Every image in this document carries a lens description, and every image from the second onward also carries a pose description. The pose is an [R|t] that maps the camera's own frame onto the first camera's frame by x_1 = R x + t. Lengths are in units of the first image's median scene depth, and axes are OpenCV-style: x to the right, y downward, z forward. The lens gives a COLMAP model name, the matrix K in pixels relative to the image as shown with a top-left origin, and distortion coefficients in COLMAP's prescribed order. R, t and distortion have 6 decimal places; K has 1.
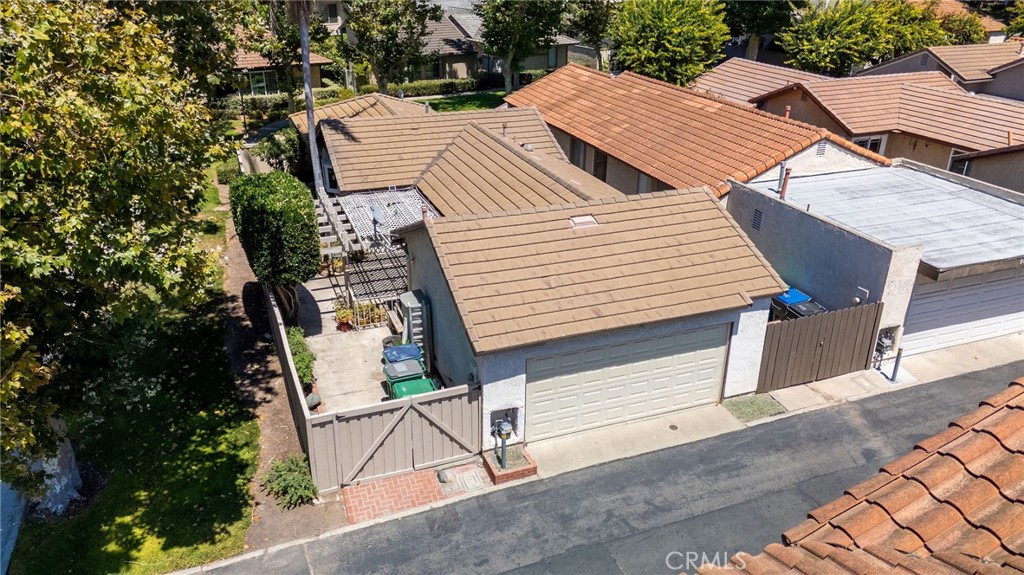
lens RADIAL K [[759.5, 0, 512.0], [0, 759.5, 287.5], [0, 0, 1]] dist [0.062505, -0.003415]
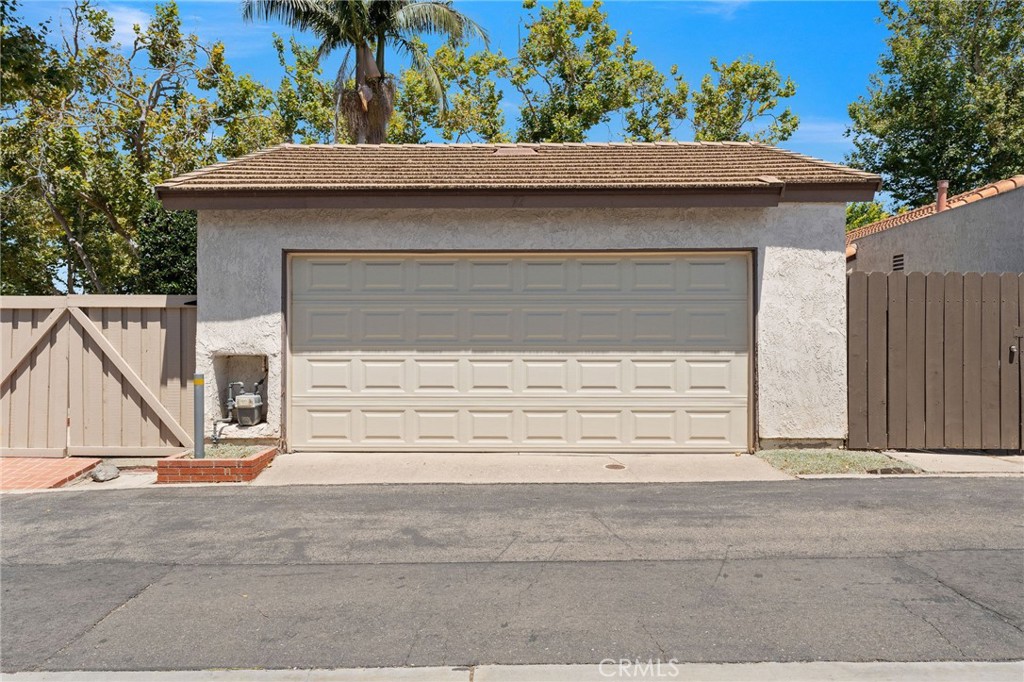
lens RADIAL K [[696.2, 0, 512.0], [0, 696.2, 338.3], [0, 0, 1]] dist [-0.005500, -0.003562]
pose [[0.926461, -0.017319, -0.375992, 0.325335], [-0.143465, 0.907281, -0.395296, 0.296032], [0.347976, 0.420168, 0.838076, 0.642214]]
